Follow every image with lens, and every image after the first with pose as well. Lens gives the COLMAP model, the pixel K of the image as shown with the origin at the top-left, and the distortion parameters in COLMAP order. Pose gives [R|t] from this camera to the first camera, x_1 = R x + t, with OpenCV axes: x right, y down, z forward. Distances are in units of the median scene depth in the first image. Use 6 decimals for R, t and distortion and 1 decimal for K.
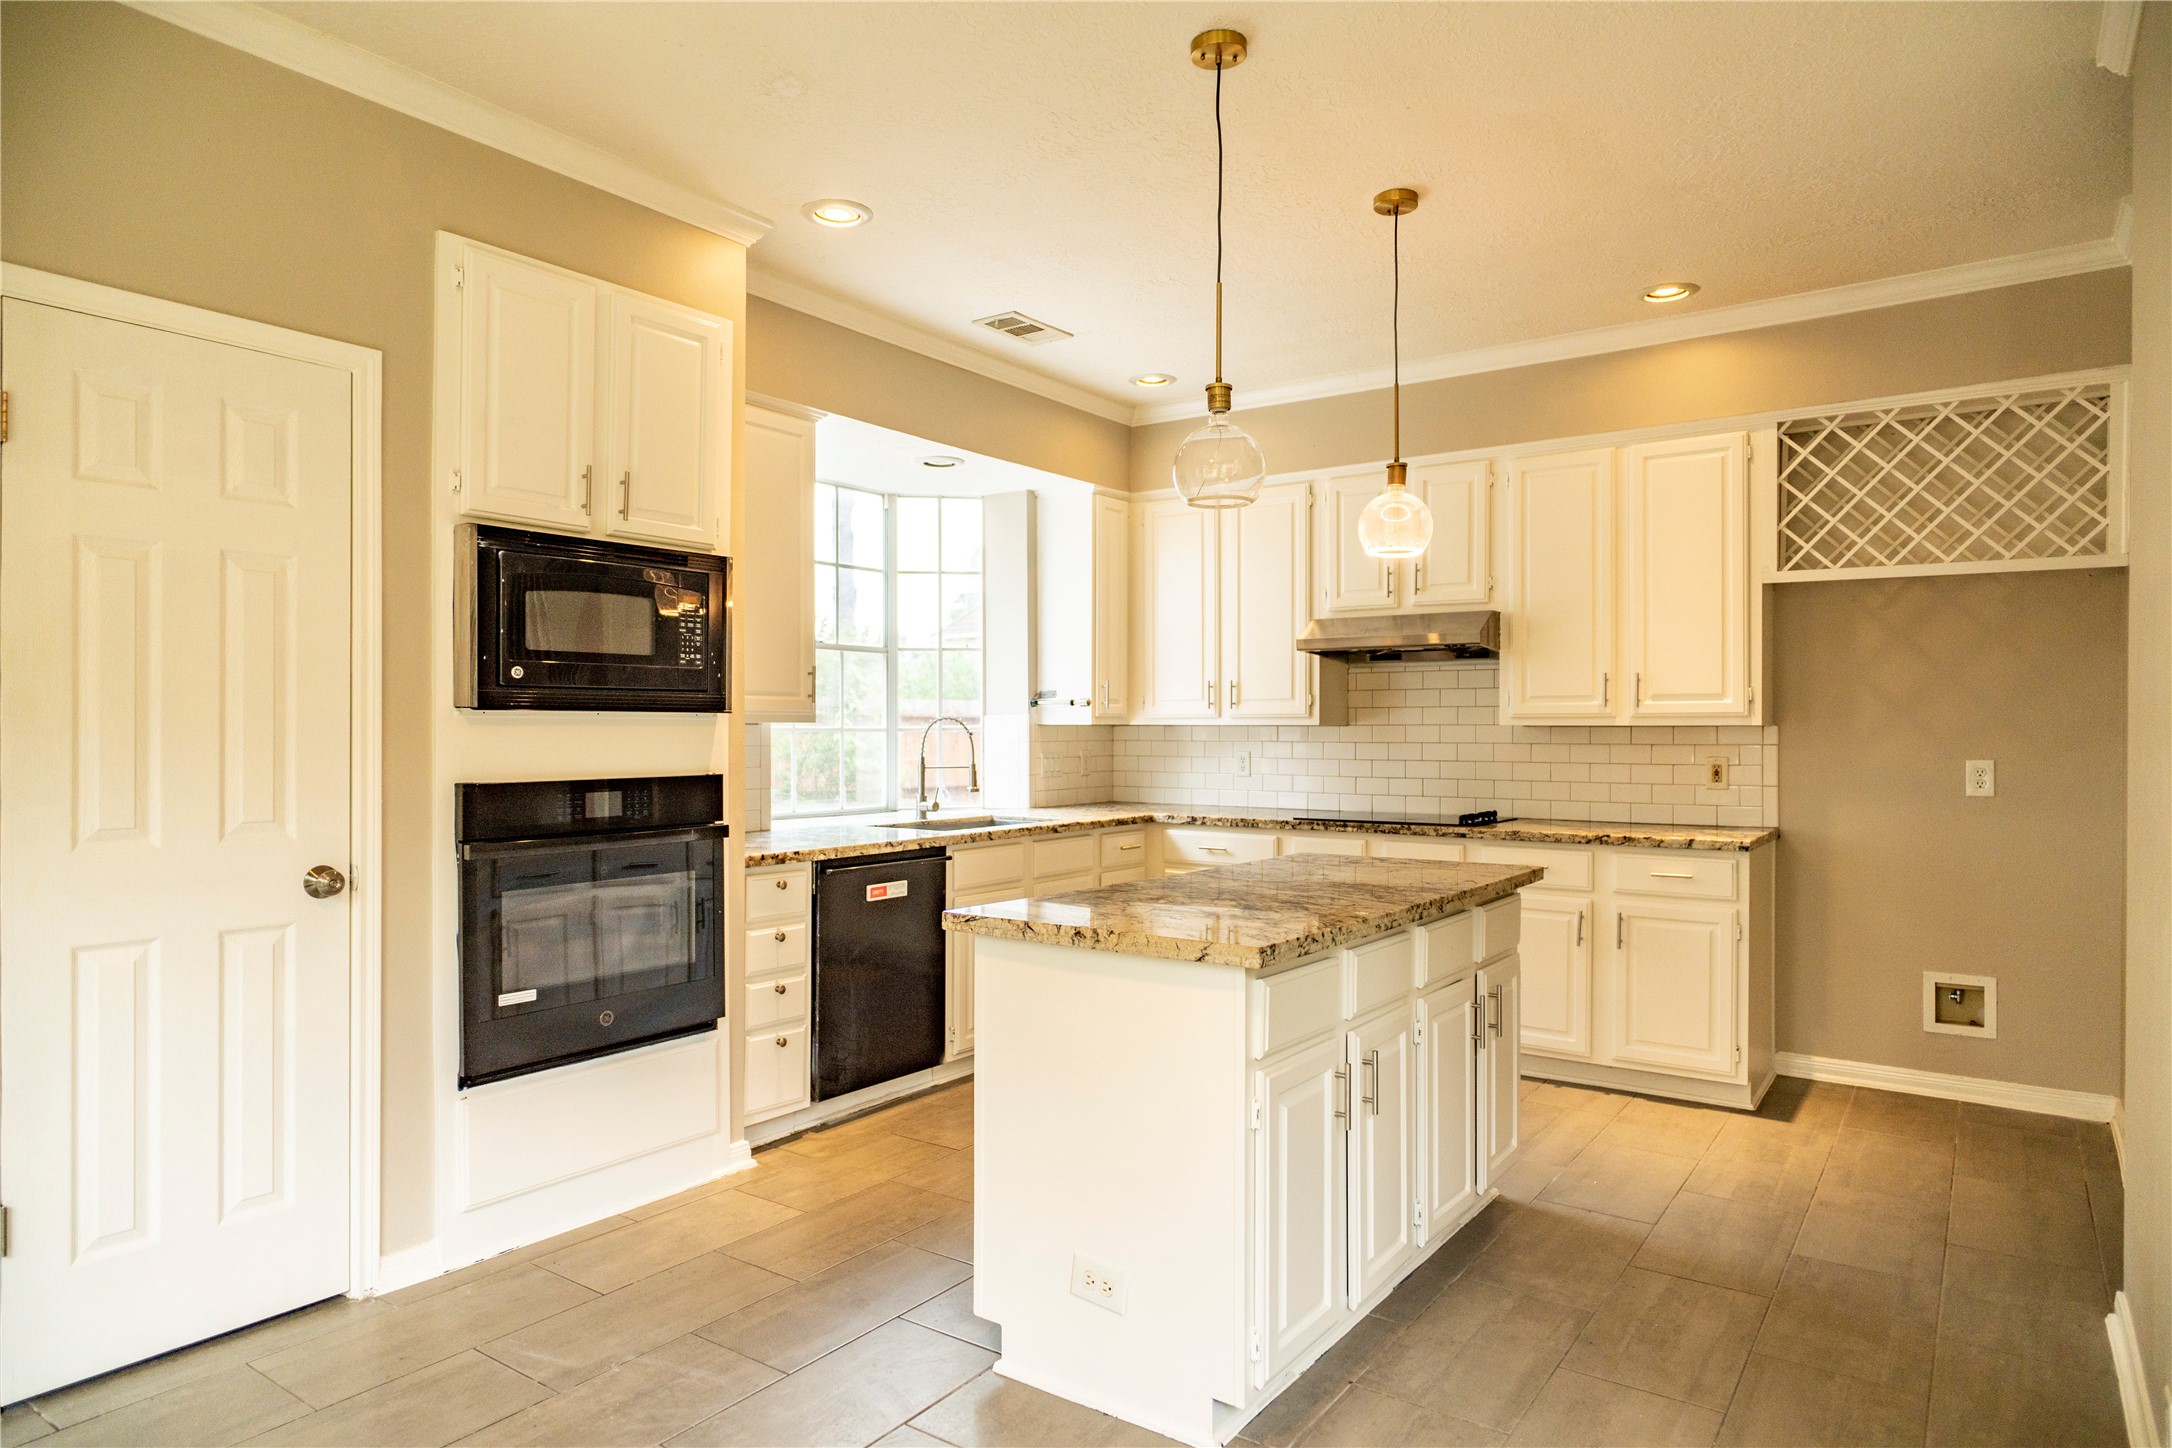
lens RADIAL K [[1287.9, 0, 1070.8], [0, 1287.9, 731.2], [0, 0, 1]] dist [-0.000947, 0.002228]
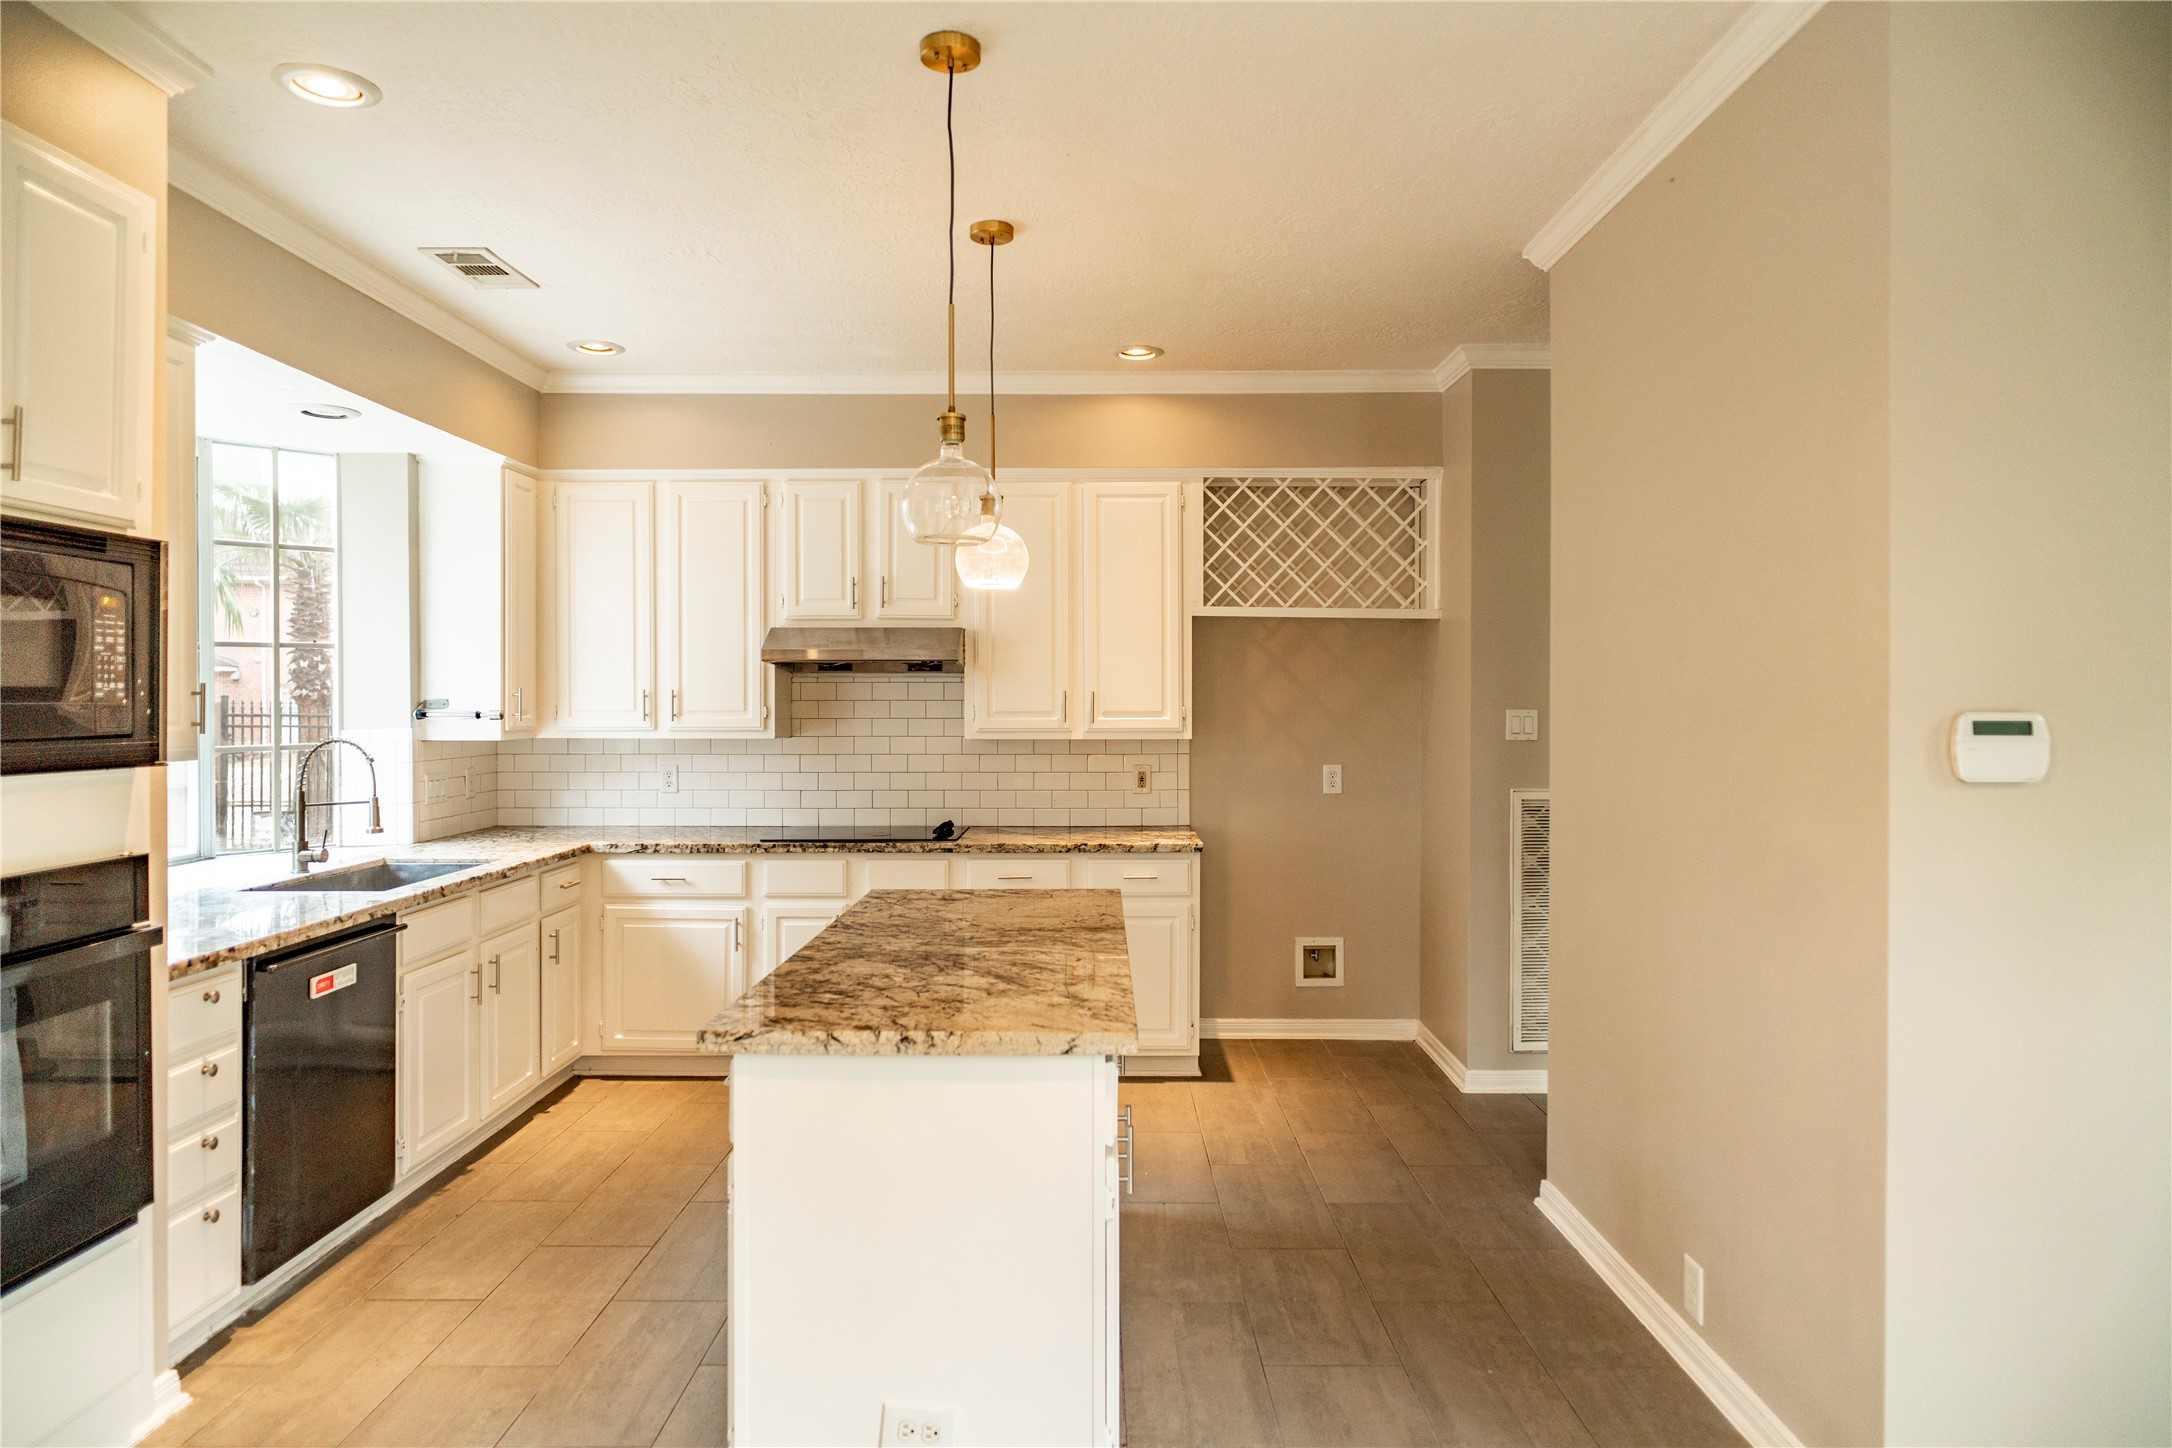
lens RADIAL K [[1294.1, 0, 1083.3], [0, 1294.1, 704.4], [0, 0, 1]] dist [-0.002021, -0.000108]
pose [[0.812515, -0.003061, 0.582932, -0.220166], [0.002550, 0.999995, 0.001696, -0.038372], [-0.582935, 0.000109, 0.812519, 0.117374]]
